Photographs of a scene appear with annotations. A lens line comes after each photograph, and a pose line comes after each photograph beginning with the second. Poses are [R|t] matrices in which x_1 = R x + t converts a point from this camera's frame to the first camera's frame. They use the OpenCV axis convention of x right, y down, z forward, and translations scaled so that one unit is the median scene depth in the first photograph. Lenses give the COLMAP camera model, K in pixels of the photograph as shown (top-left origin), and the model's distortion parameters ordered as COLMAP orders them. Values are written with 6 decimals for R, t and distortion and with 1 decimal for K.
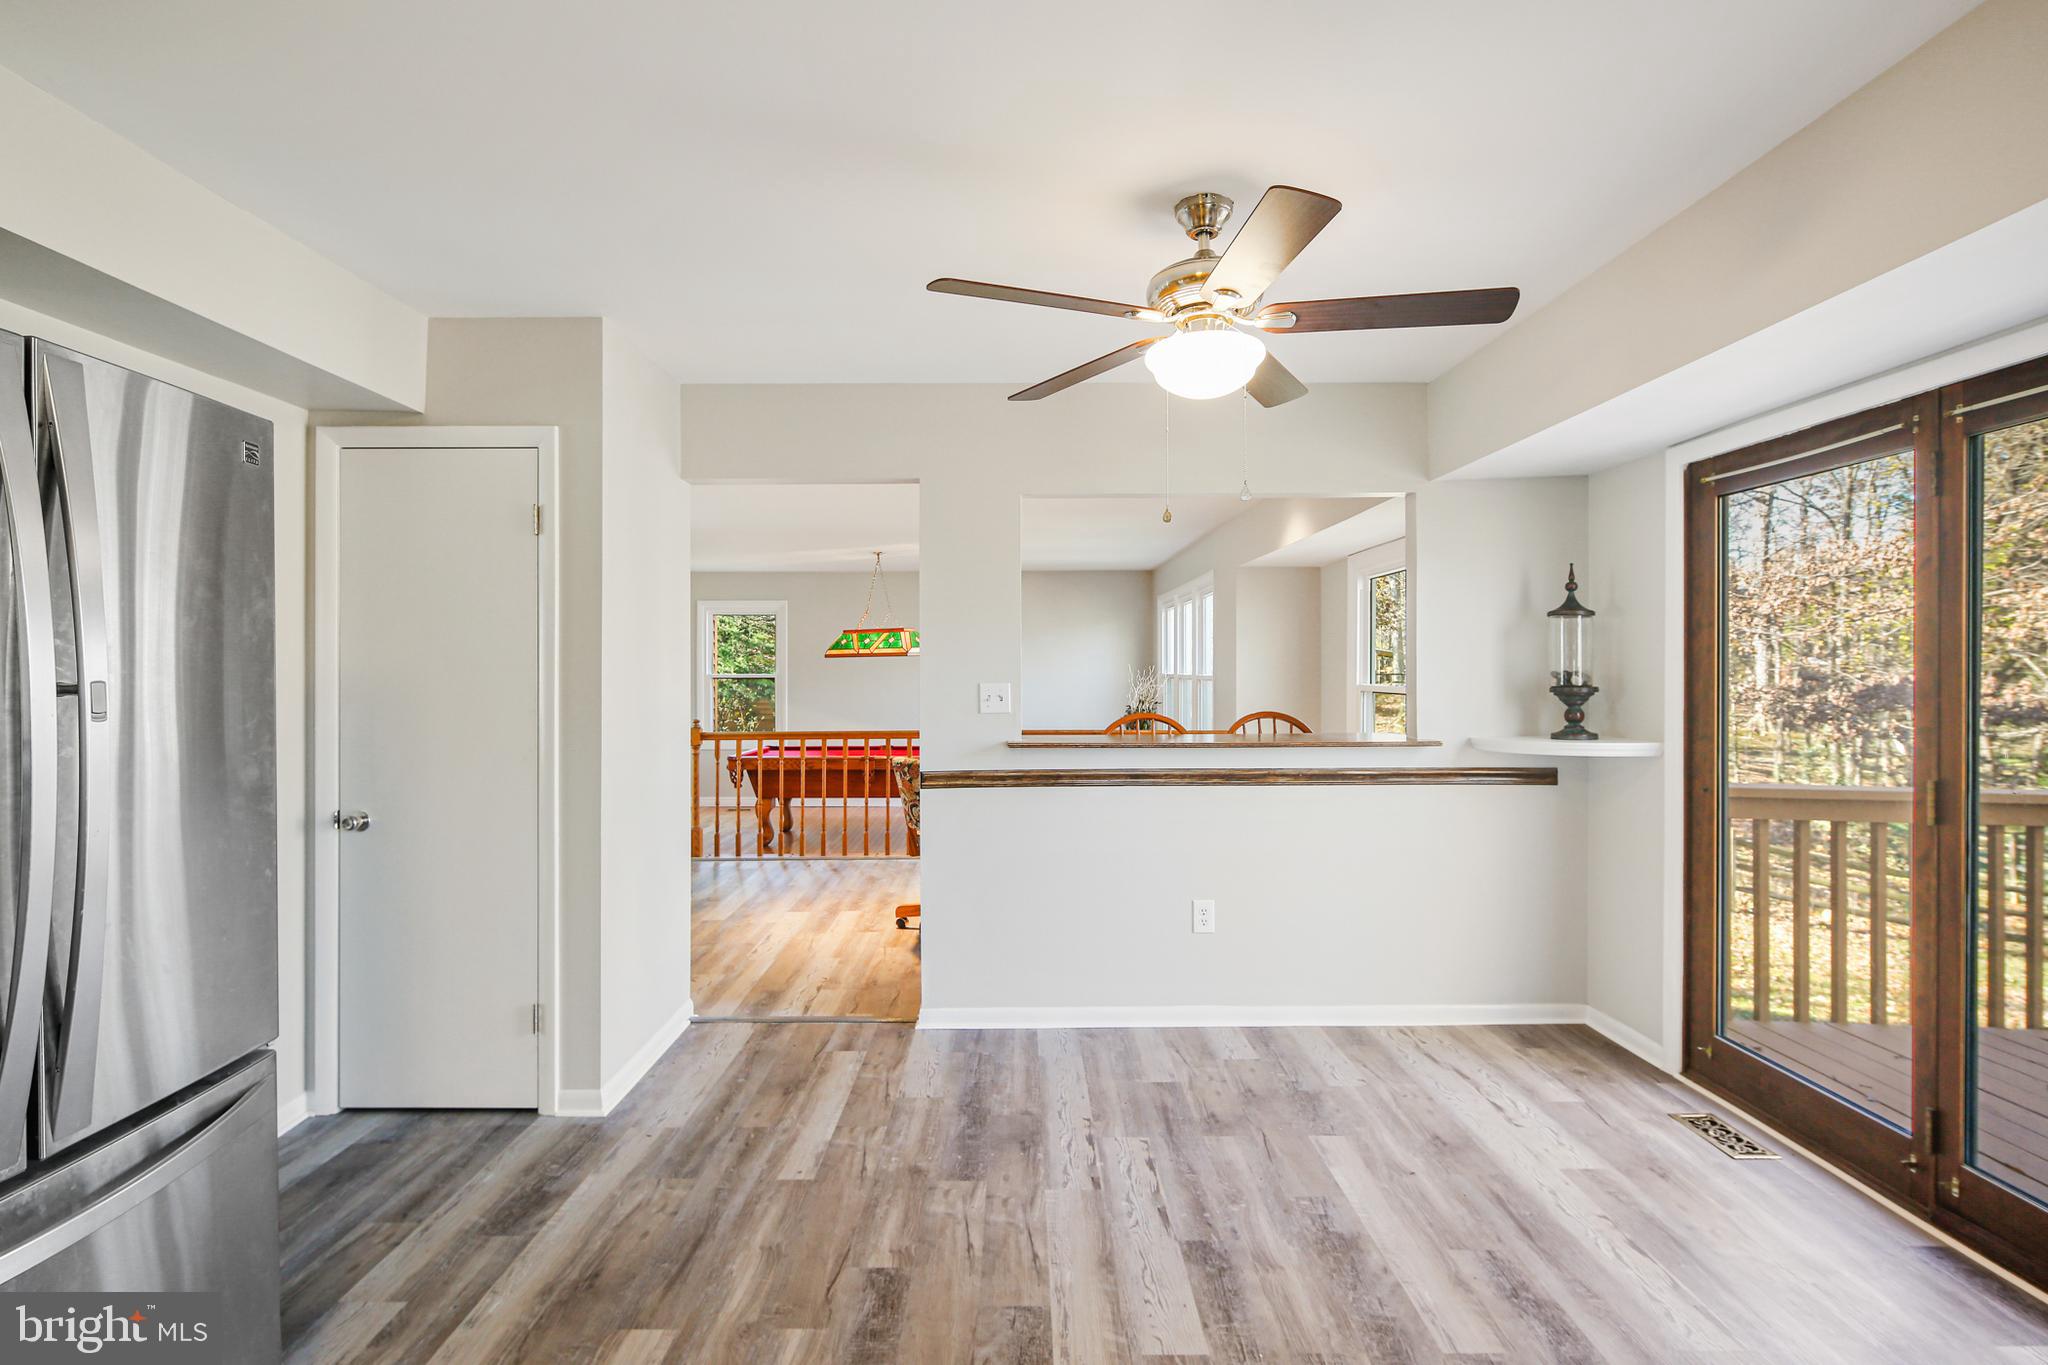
lens RADIAL K [[1007.9, 0, 1010.0], [0, 1007.9, 675.8], [0, 0, 1]] dist [0.006979, -0.000082]
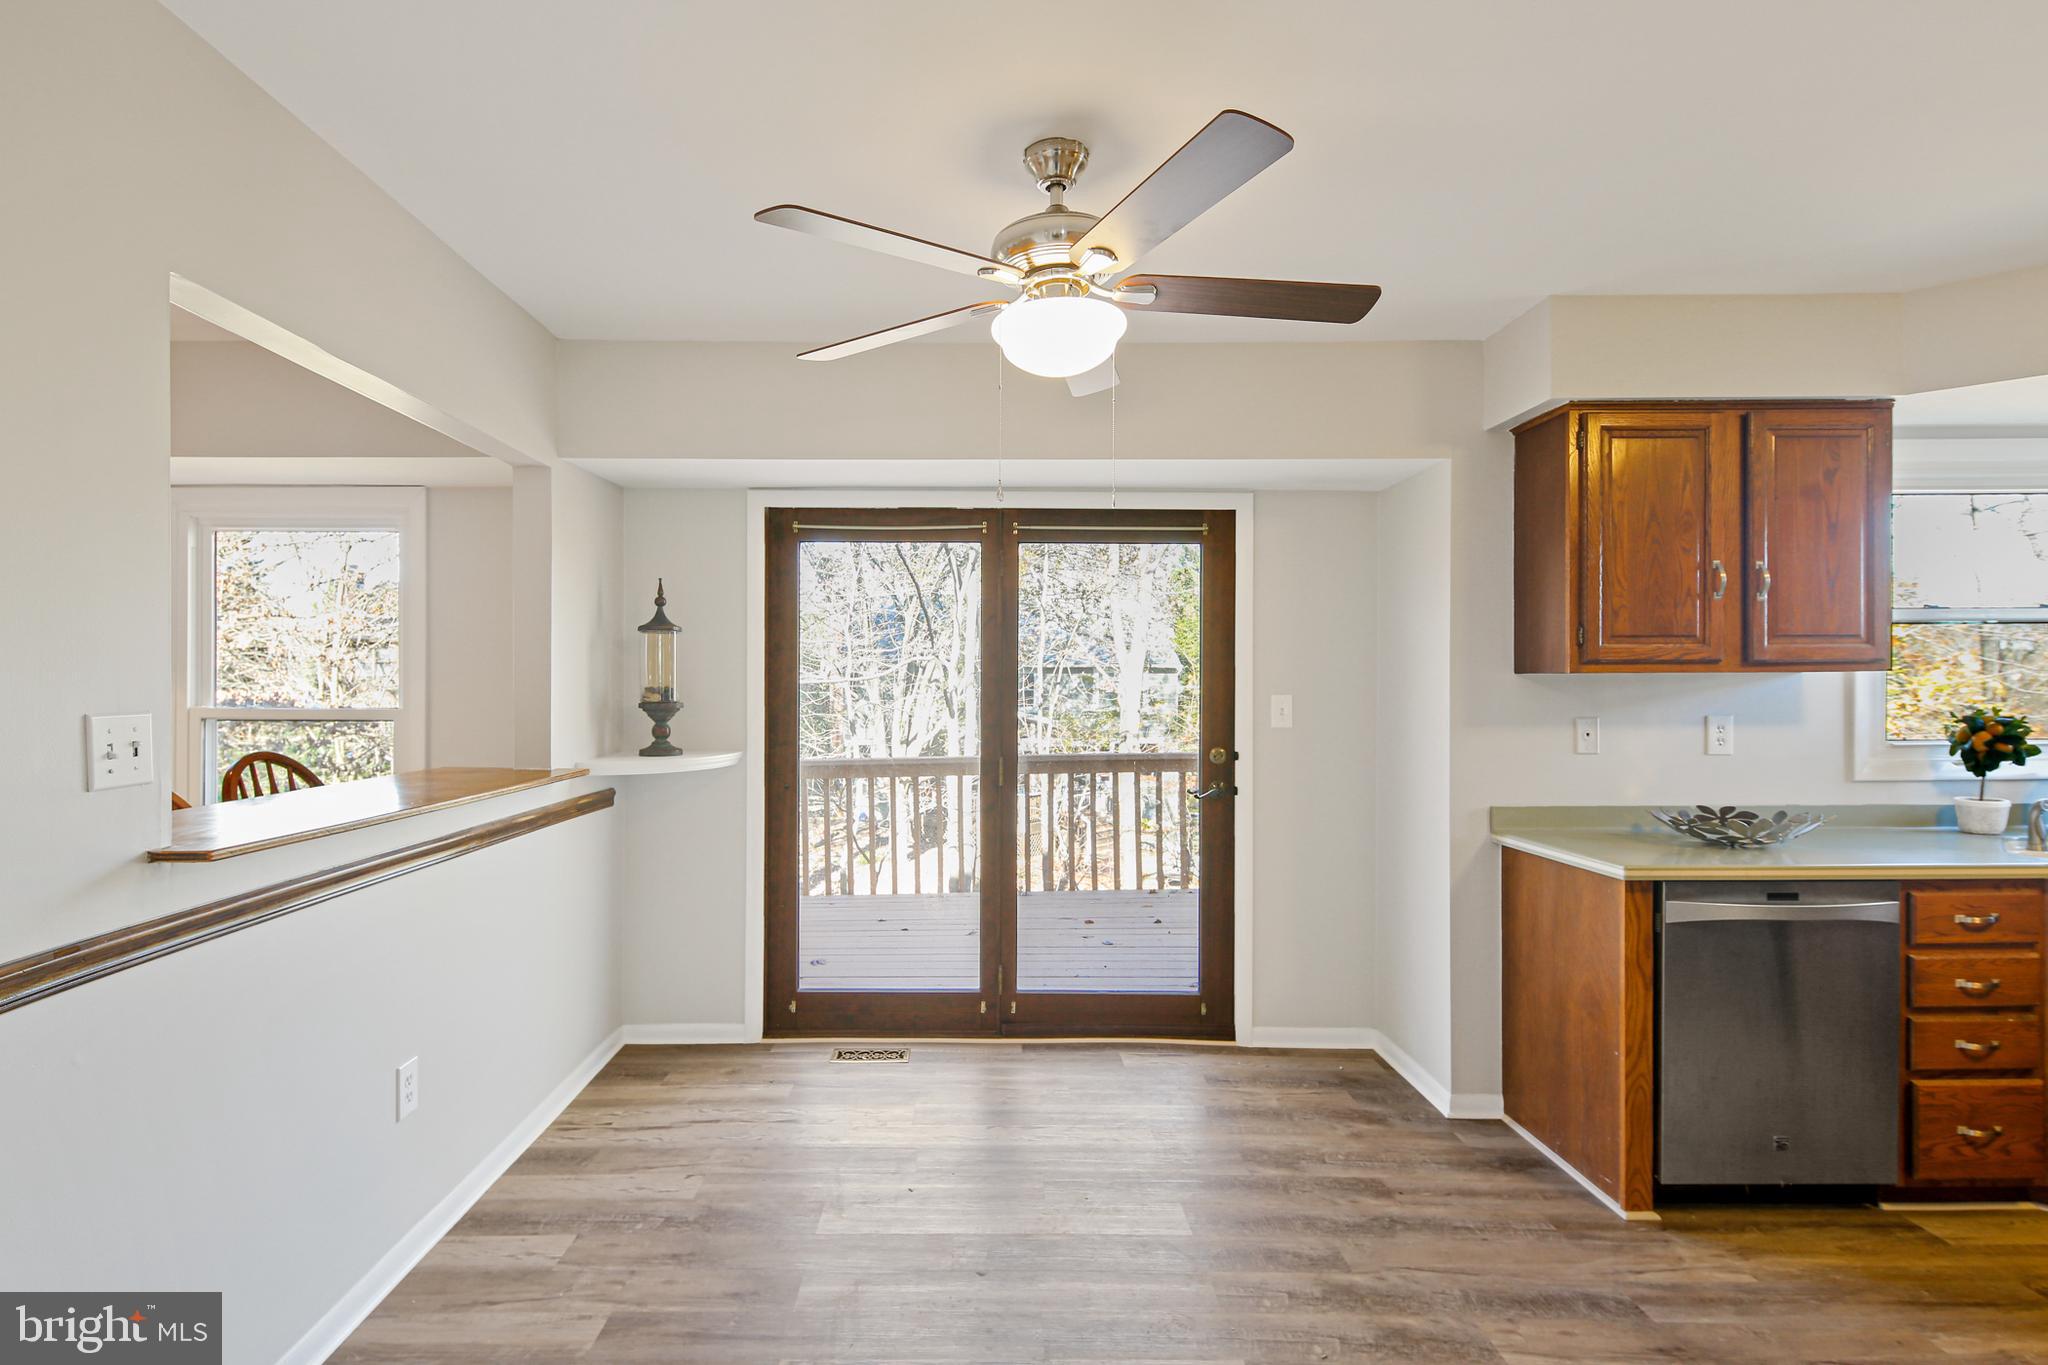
lens RADIAL K [[1007.9, 0, 1007.7], [0, 1007.9, 688.2], [0, 0, 1]] dist [0.006979, -0.000082]
pose [[0.000941, 0.000500, 0.999999, -0.450872], [0.003582, 0.999993, -0.000503, -0.001525], [-0.999993, 0.003583, 0.000939, 0.678697]]
